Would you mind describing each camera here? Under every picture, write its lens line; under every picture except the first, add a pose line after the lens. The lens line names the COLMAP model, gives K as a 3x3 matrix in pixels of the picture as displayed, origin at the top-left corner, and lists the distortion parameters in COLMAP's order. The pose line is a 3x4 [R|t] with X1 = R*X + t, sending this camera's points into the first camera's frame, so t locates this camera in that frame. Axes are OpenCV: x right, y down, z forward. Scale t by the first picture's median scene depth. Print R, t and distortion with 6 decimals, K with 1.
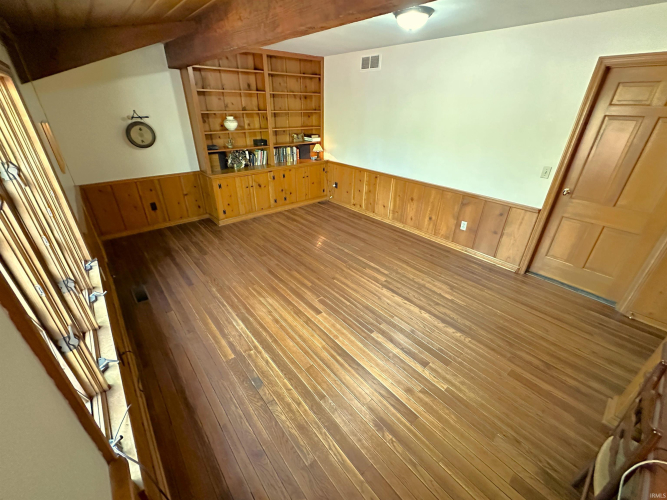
lens RADIAL K [[268.5, 0, 336.1], [0, 268.5, 249.8], [0, 0, 1]] dist [-0.002822, 0.000219]
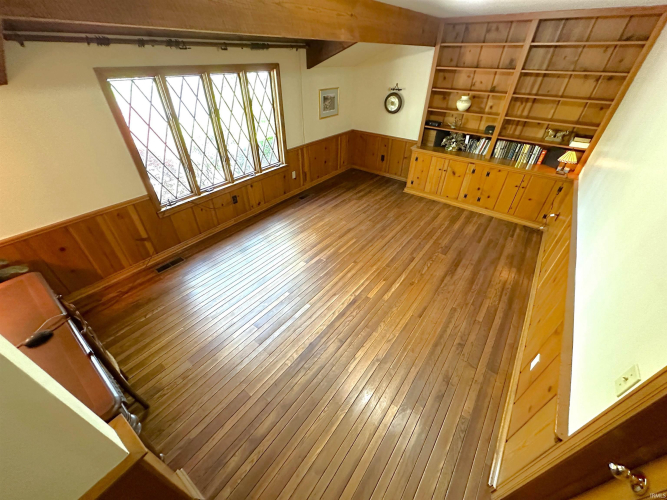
lens RADIAL K [[268.5, 0, 336.1], [0, 268.5, 249.8], [0, 0, 1]] dist [-0.002822, 0.000219]
pose [[0.233320, 0.564702, -0.791627, 0.558522], [-0.475170, 0.776491, 0.413855, -0.238462], [0.848396, 0.279597, 0.449500, 0.315793]]
